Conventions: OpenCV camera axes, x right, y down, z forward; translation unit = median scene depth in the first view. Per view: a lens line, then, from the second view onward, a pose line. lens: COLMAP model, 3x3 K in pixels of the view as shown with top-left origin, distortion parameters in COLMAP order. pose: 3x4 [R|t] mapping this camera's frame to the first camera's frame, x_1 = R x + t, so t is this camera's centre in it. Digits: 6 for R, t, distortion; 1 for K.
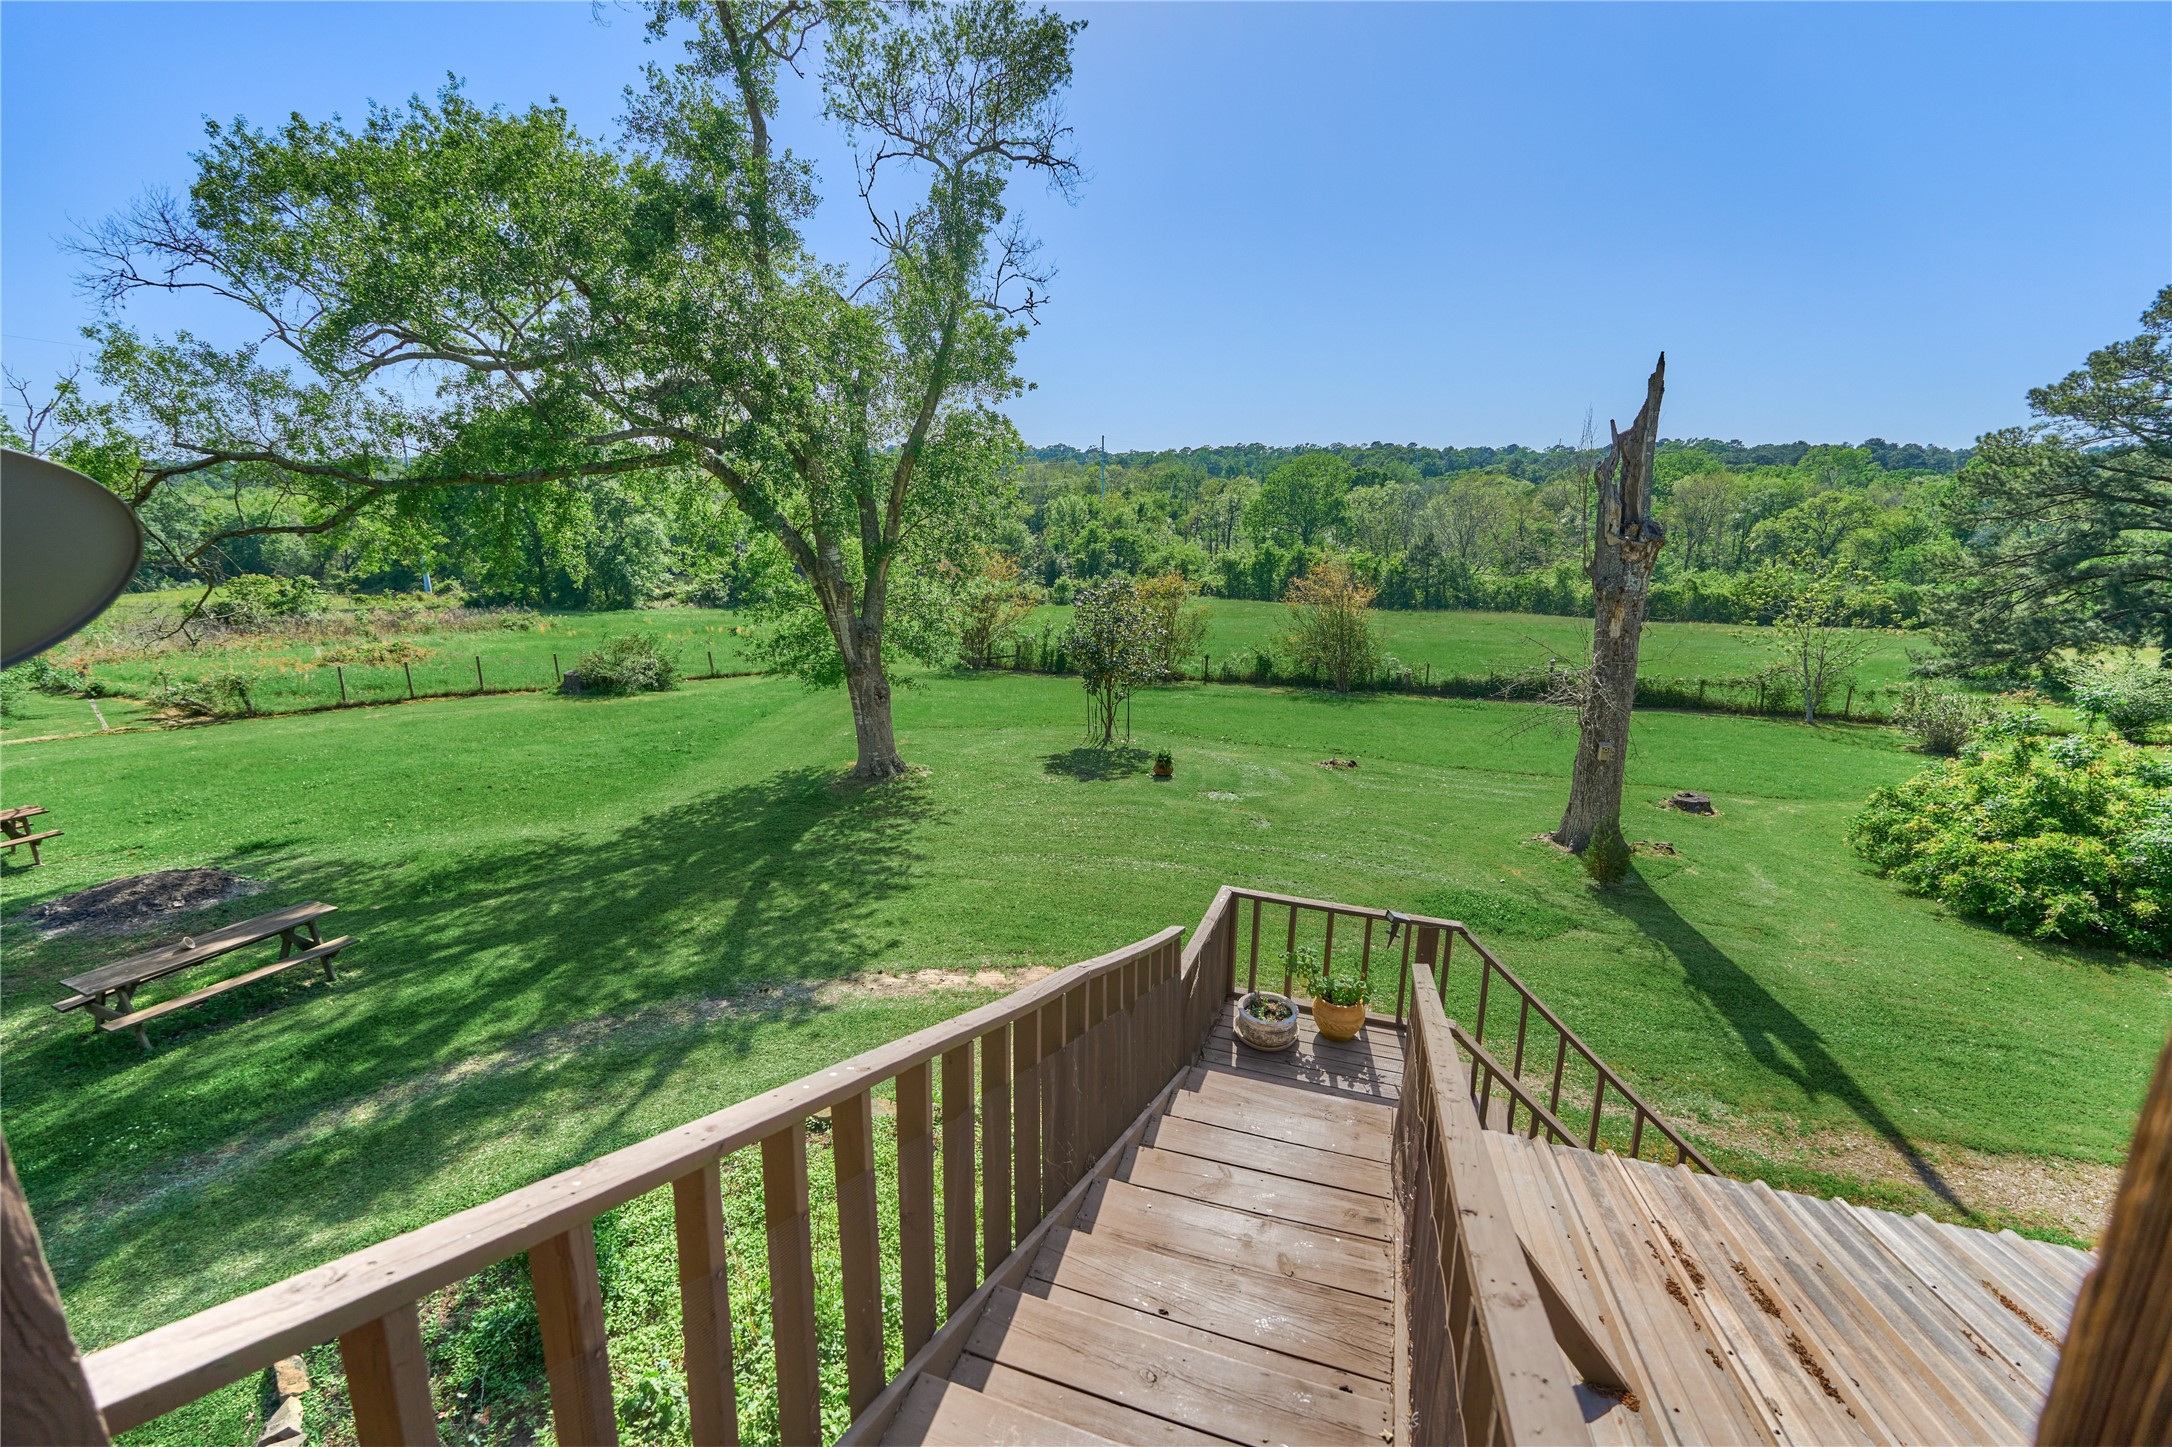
lens RADIAL K [[934.6, 0, 1086.0], [0, 934.6, 723.5], [0, 0, 1]] dist [0.001703, 0.000405]
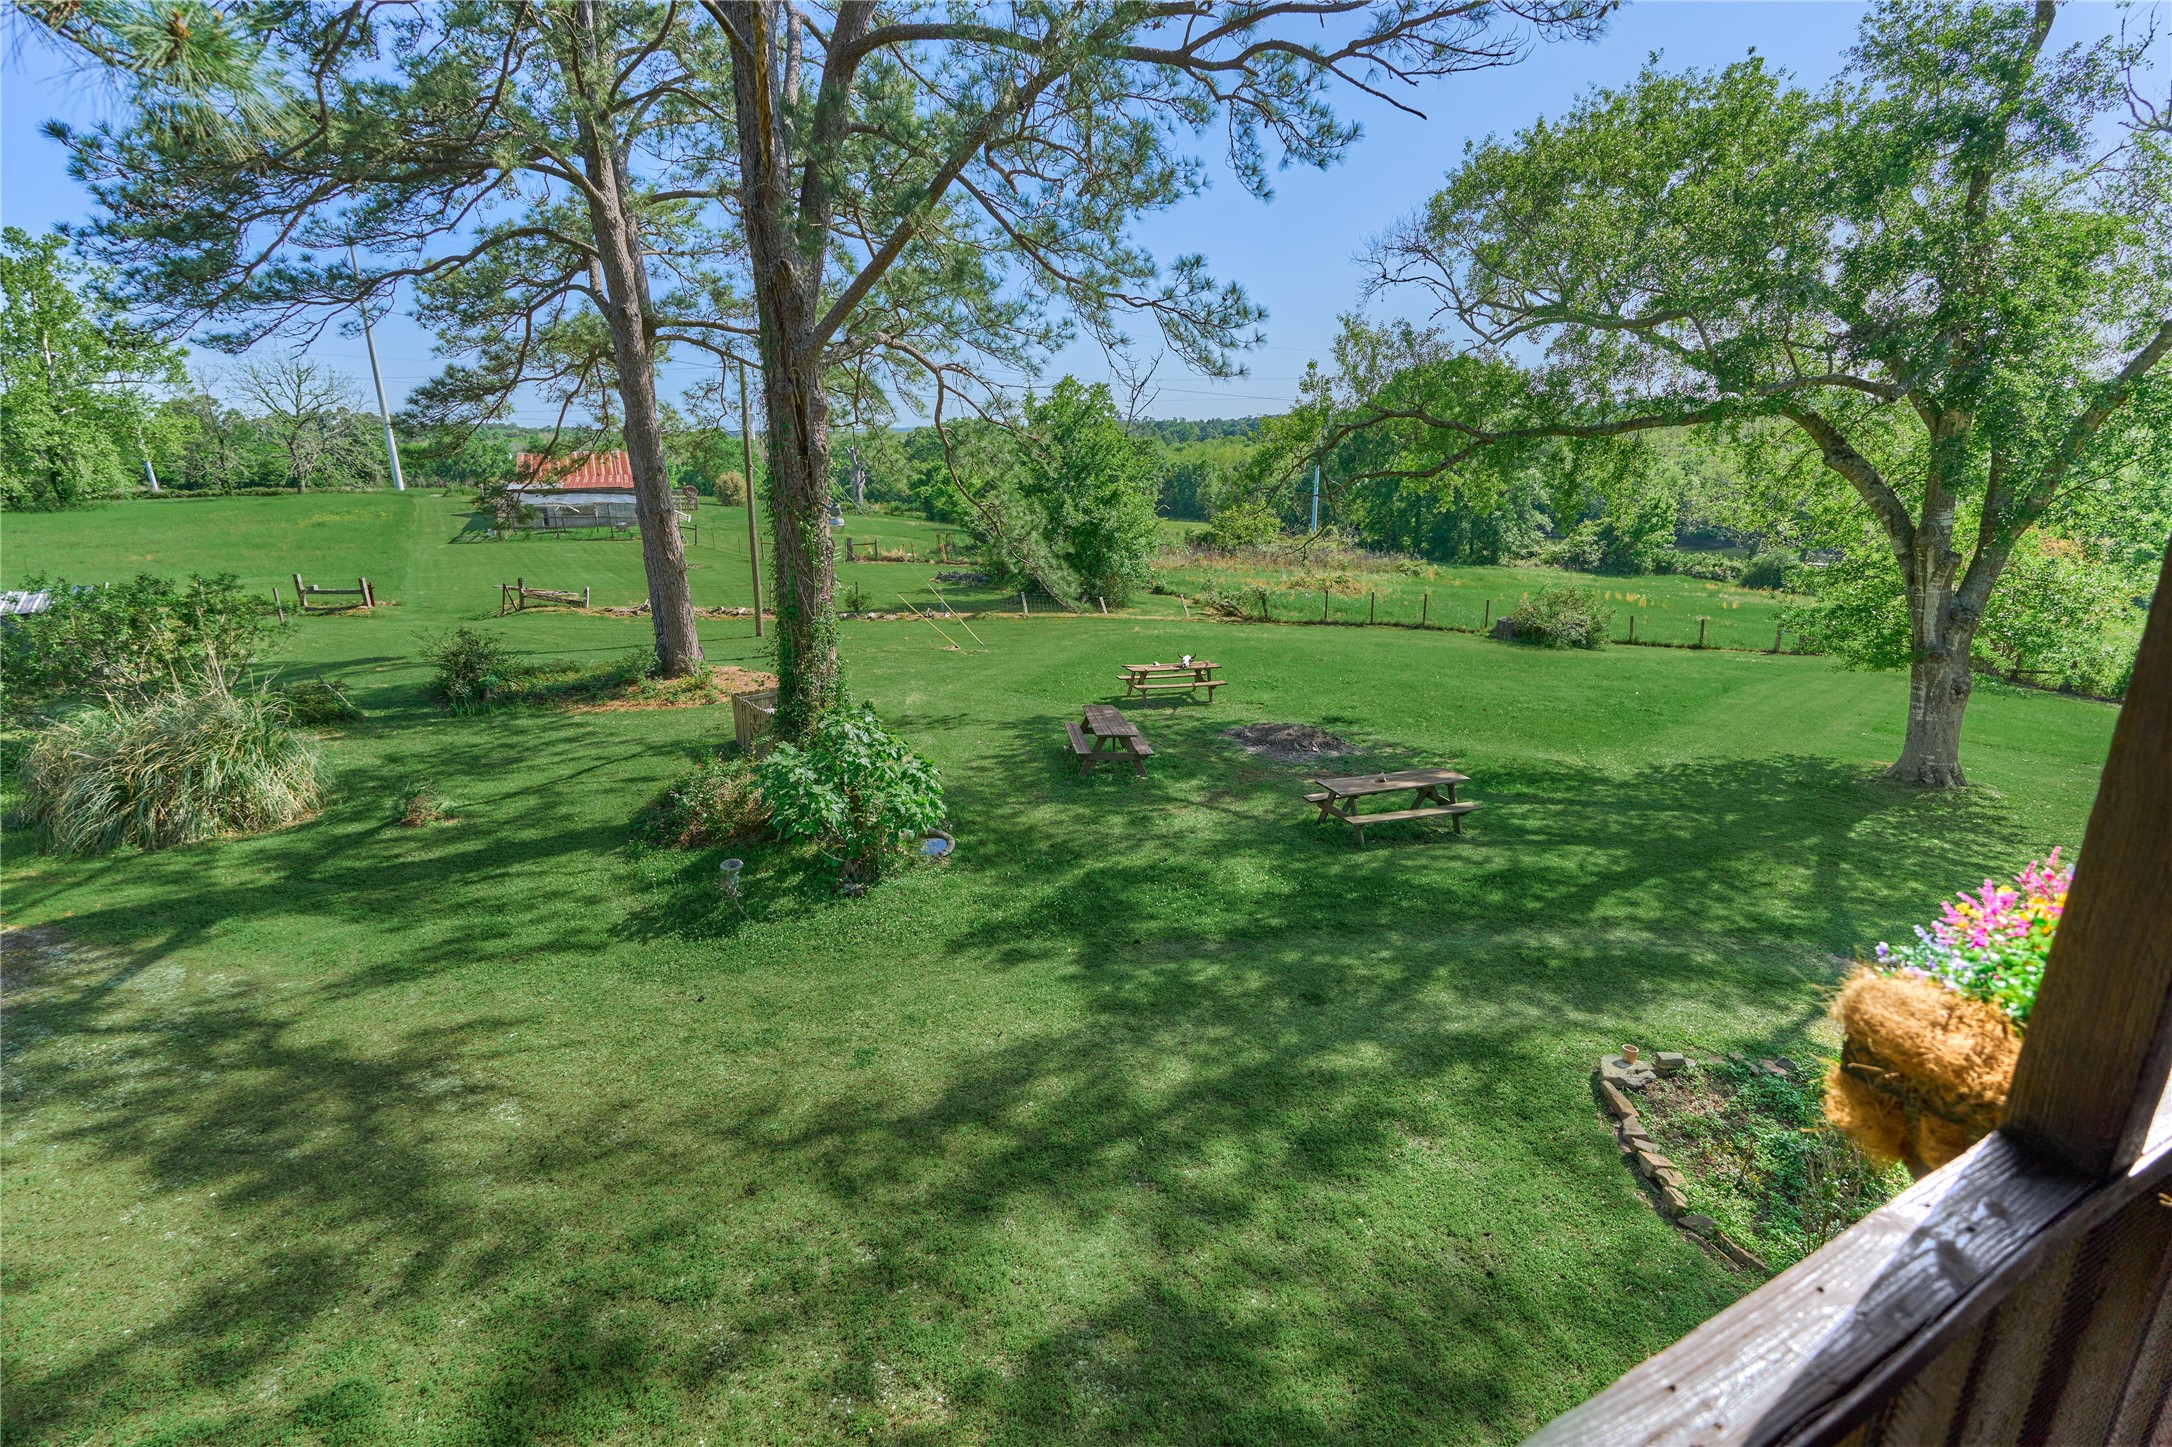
lens RADIAL K [[987.2, 0, 1086.0], [0, 987.2, 723.5], [0, 0, 1]] dist [0.004223, 0.001203]
pose [[0.707547, 0.197649, -0.678463, -0.187070], [-0.177769, 0.978998, 0.099810, 0.056274], [0.683941, 0.049989, 0.727823, -0.205577]]
